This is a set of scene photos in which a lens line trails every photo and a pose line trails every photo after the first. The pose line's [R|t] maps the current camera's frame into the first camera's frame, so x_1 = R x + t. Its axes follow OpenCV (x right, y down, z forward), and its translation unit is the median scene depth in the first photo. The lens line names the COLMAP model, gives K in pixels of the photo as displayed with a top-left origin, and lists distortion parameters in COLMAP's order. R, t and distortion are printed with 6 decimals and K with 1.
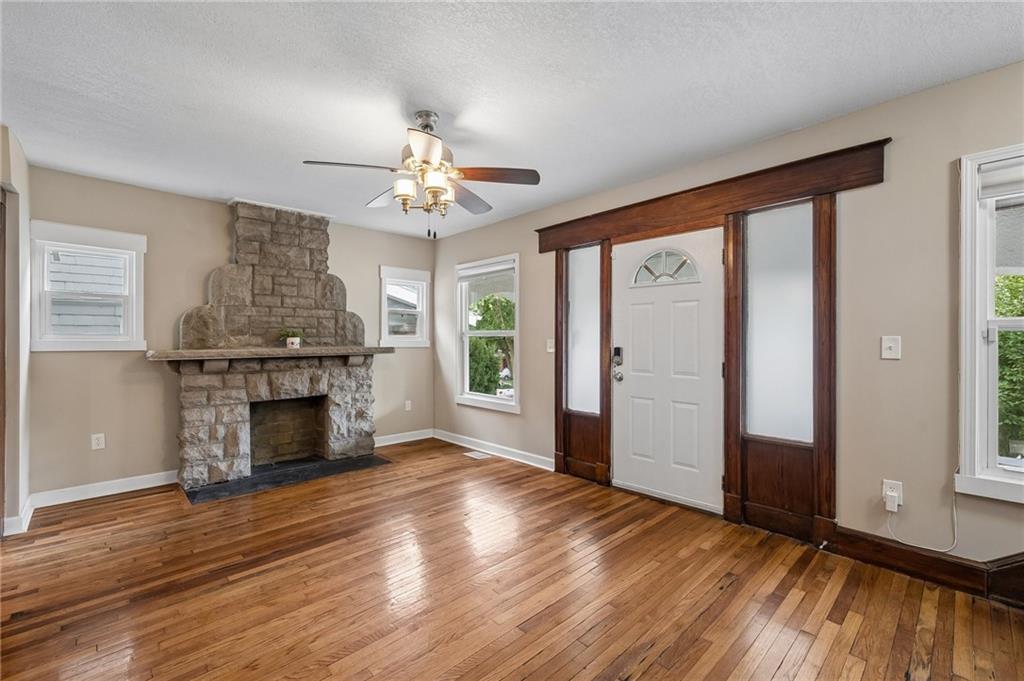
lens RADIAL K [[439.1, 0, 520.5], [0, 439.1, 337.0], [0, 0, 1]] dist [0.001561, 0.000065]
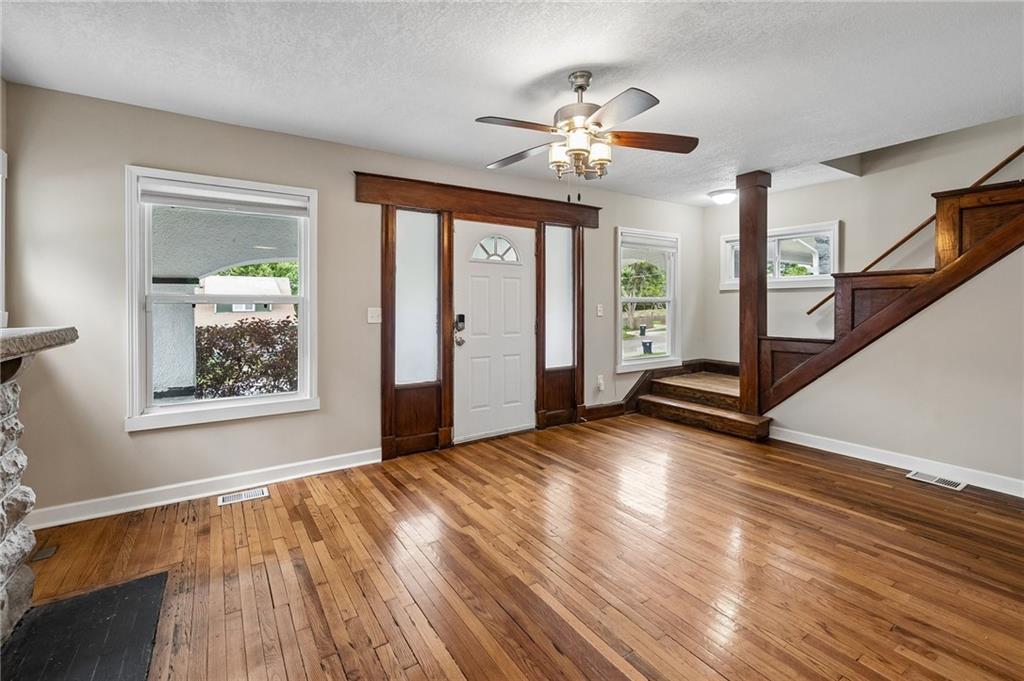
lens RADIAL K [[439.1, 0, 501.1], [0, 439.1, 307.3], [0, 0, 1]] dist [0.001561, 0.000065]
pose [[0.210420, 0.000068, 0.977611, -0.810963], [0.001489, 0.999999, -0.000390, 0.006546], [-0.977610, 0.001538, 0.210420, 0.666537]]
